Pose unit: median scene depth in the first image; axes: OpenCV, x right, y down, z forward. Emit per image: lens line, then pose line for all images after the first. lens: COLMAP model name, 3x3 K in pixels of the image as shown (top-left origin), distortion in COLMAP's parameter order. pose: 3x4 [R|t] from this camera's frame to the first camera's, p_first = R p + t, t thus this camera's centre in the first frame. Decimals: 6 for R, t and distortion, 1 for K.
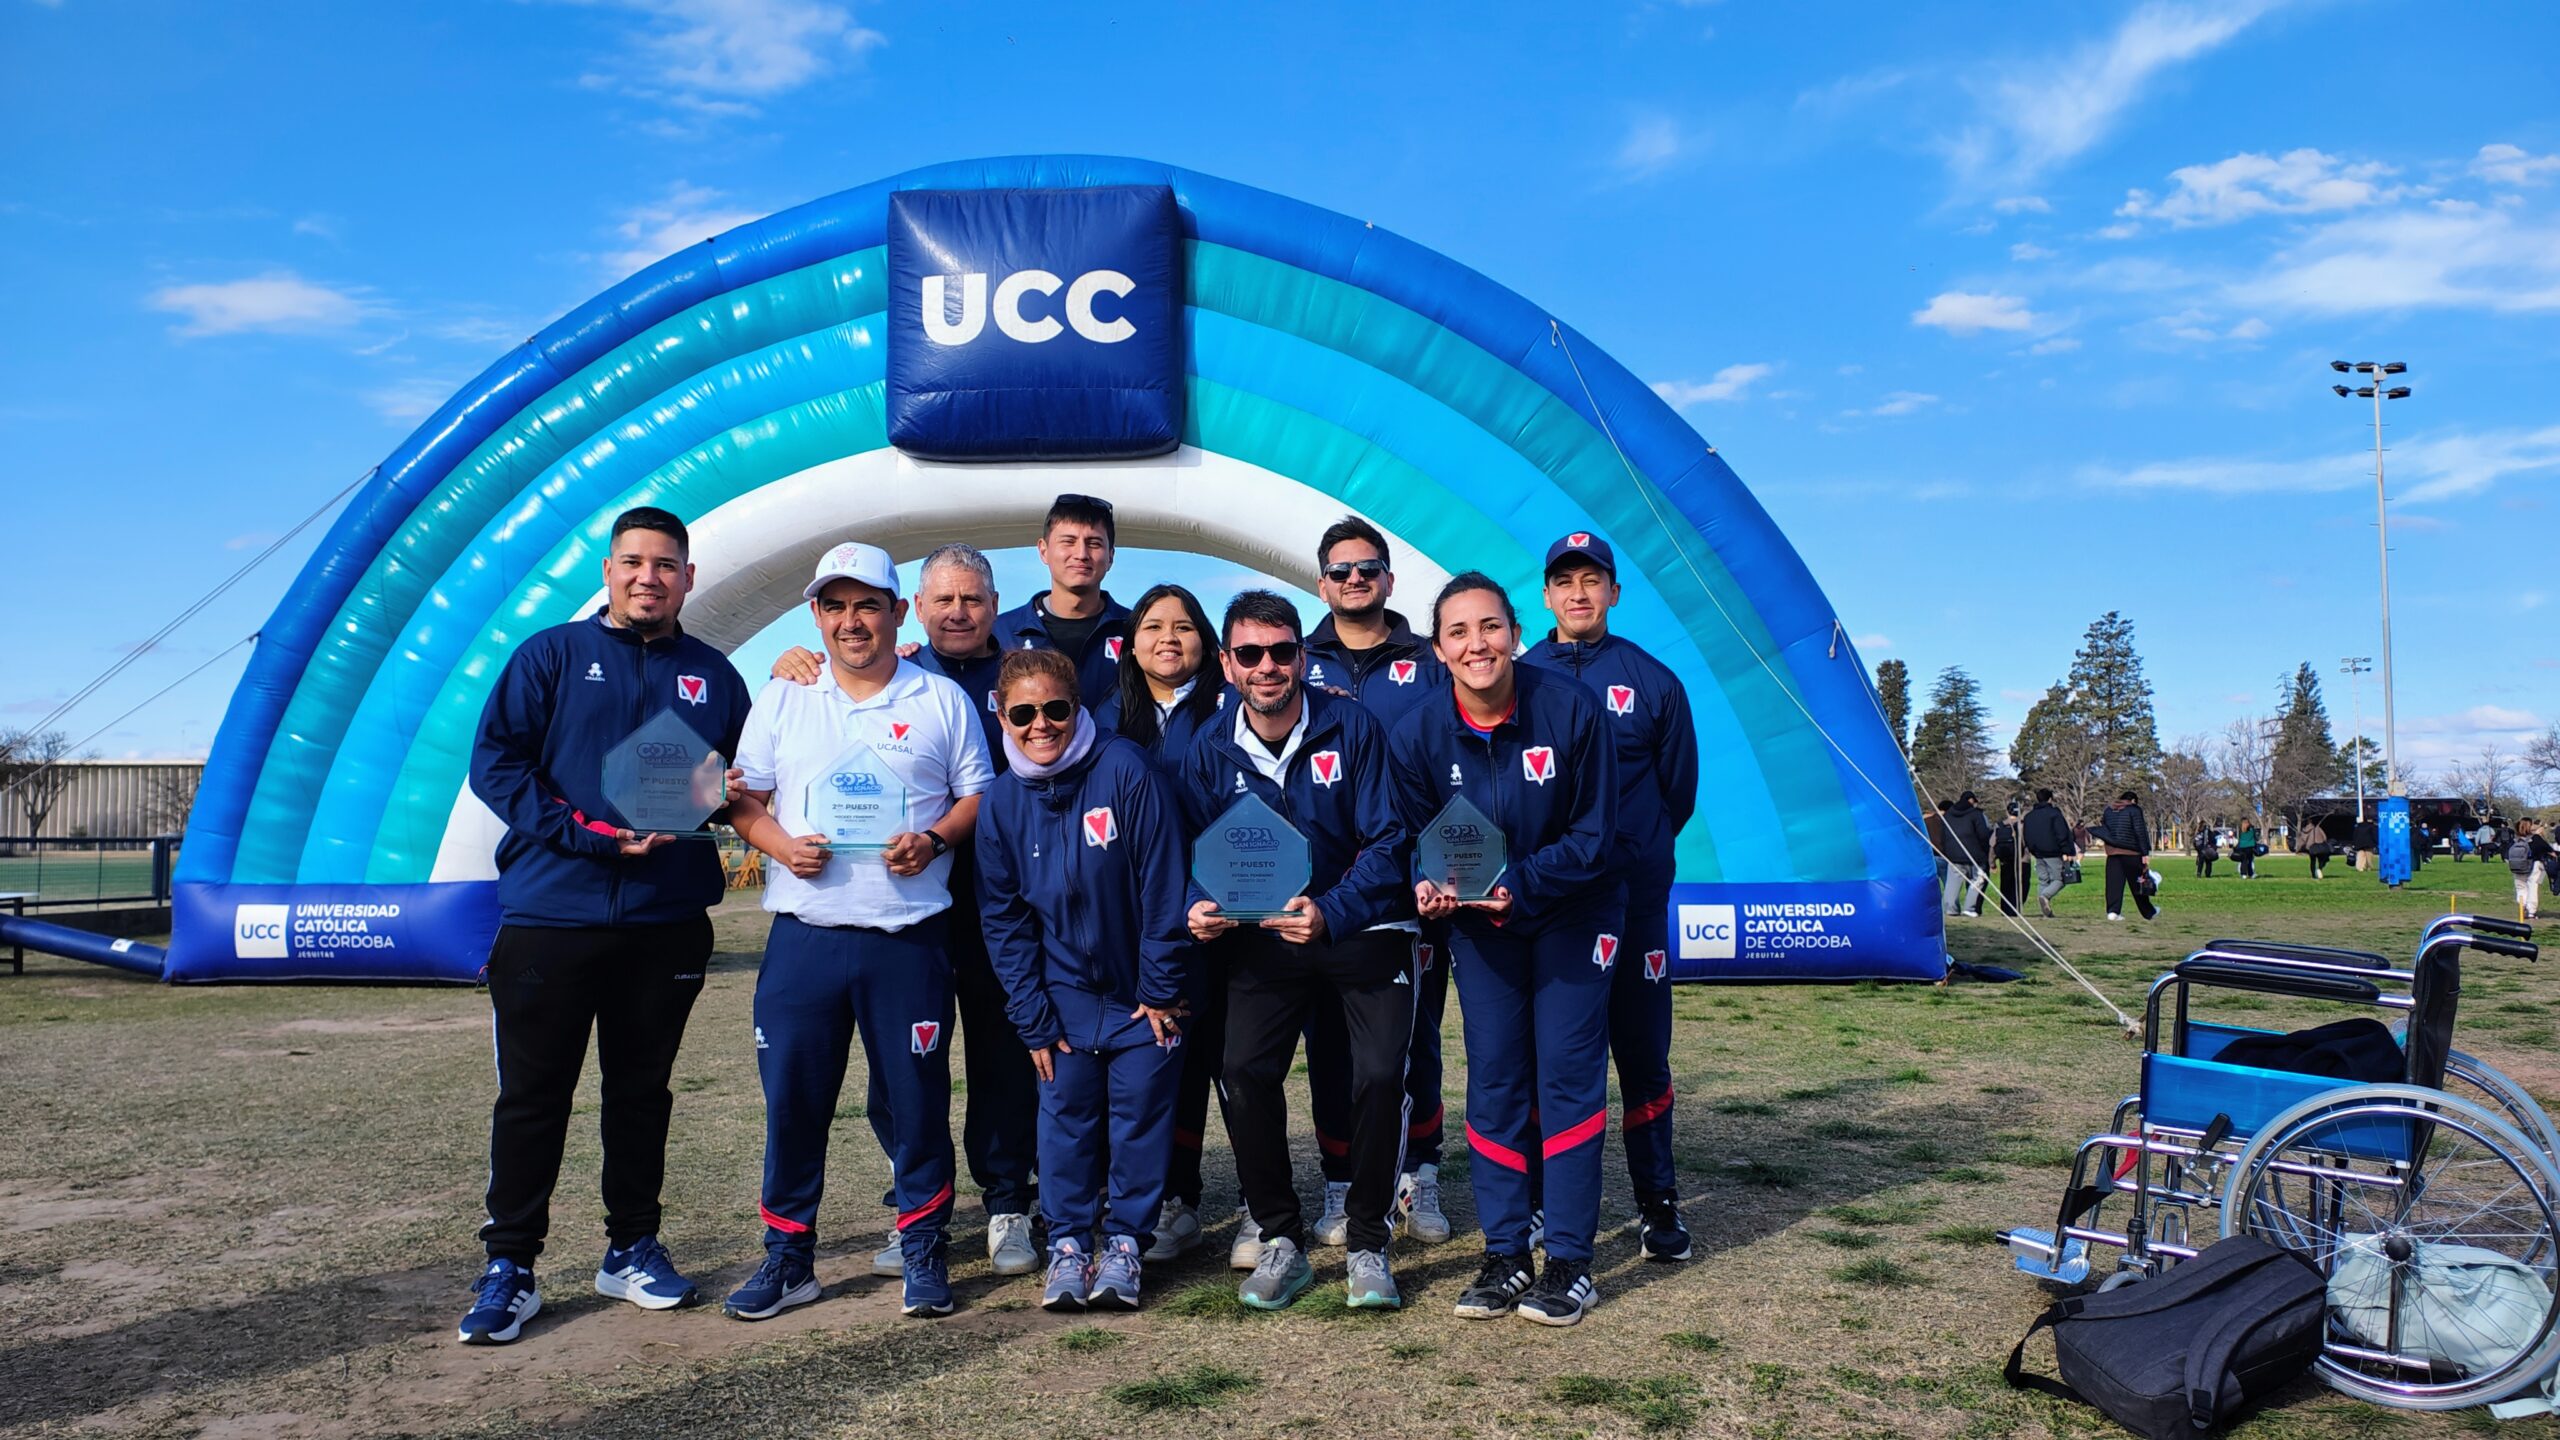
lens RADIAL K [[1912.8, 0, 1288.5], [0, 1912.8, 704.4], [0, 0, 1]] dist [-0.057572, -0.006650]
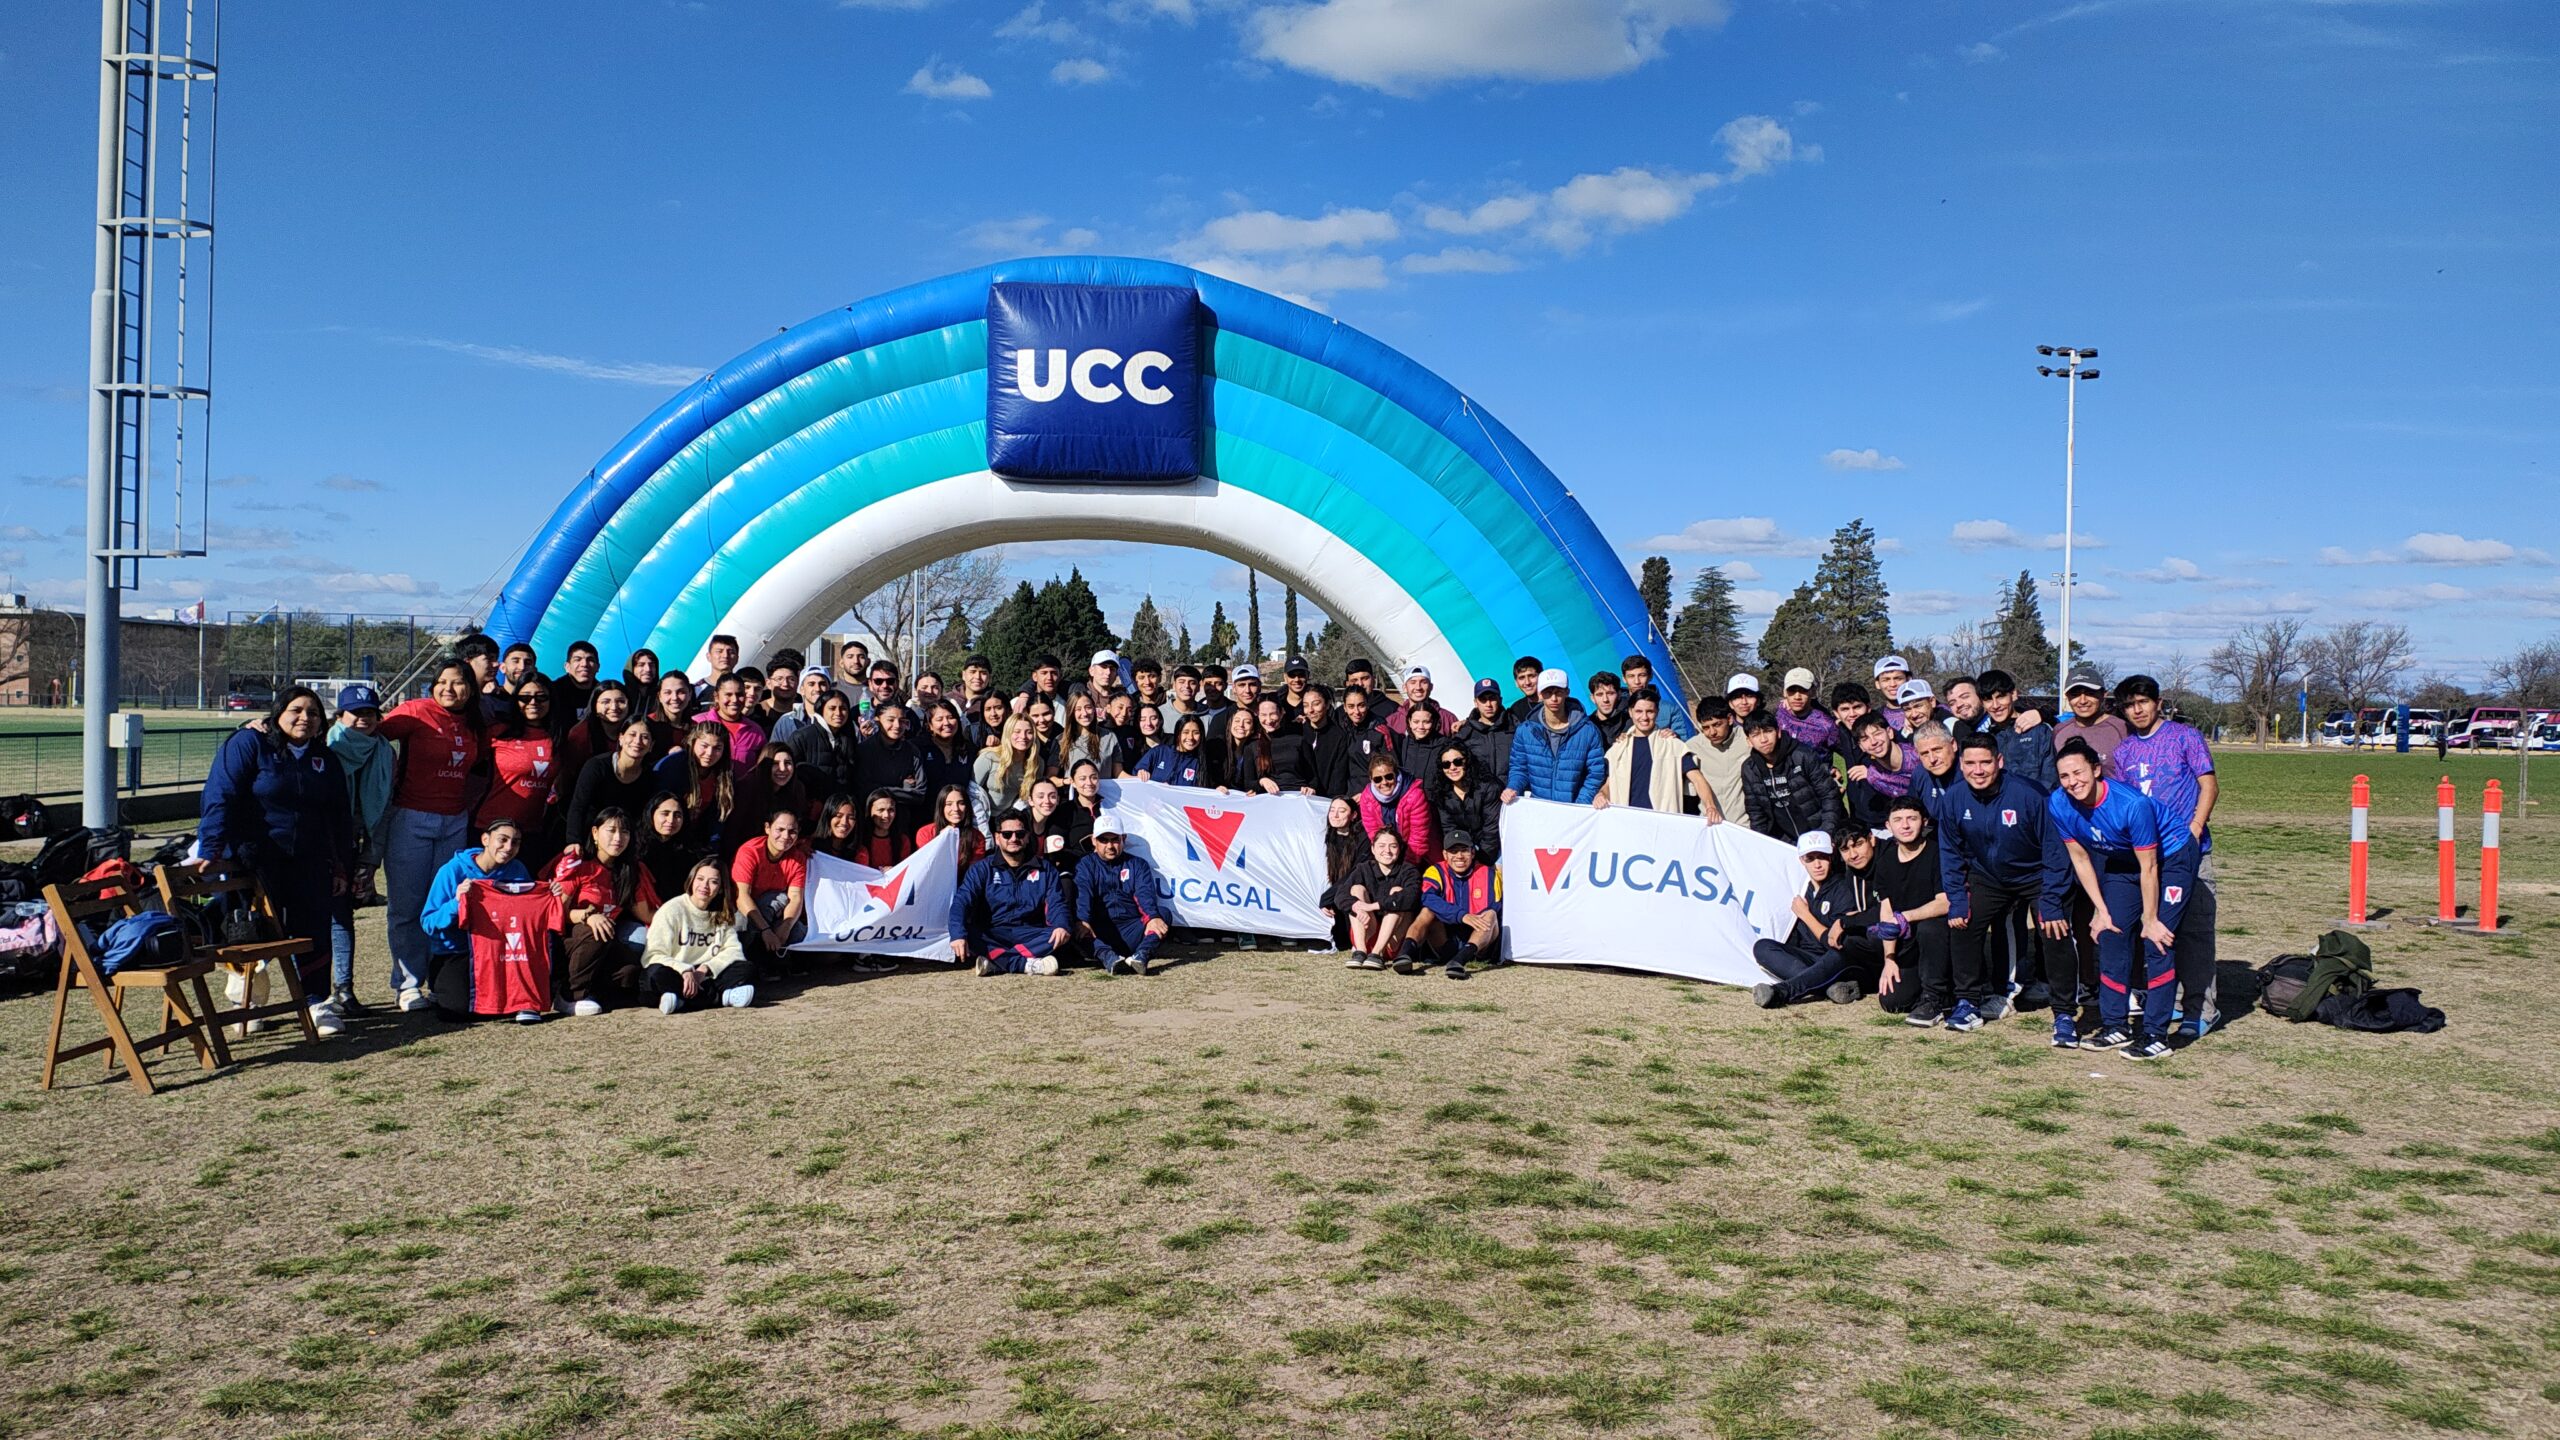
lens RADIAL K [[1912.8, 0, 1273.5], [0, 1912.8, 731.4], [0, 0, 1]] dist [-0.057572, -0.006650]
pose [[0.993252, 0.014254, 0.115096, -0.160515], [-0.023757, 0.996380, 0.081622, -0.064468], [-0.113516, -0.083806, 0.989995, -0.407781]]
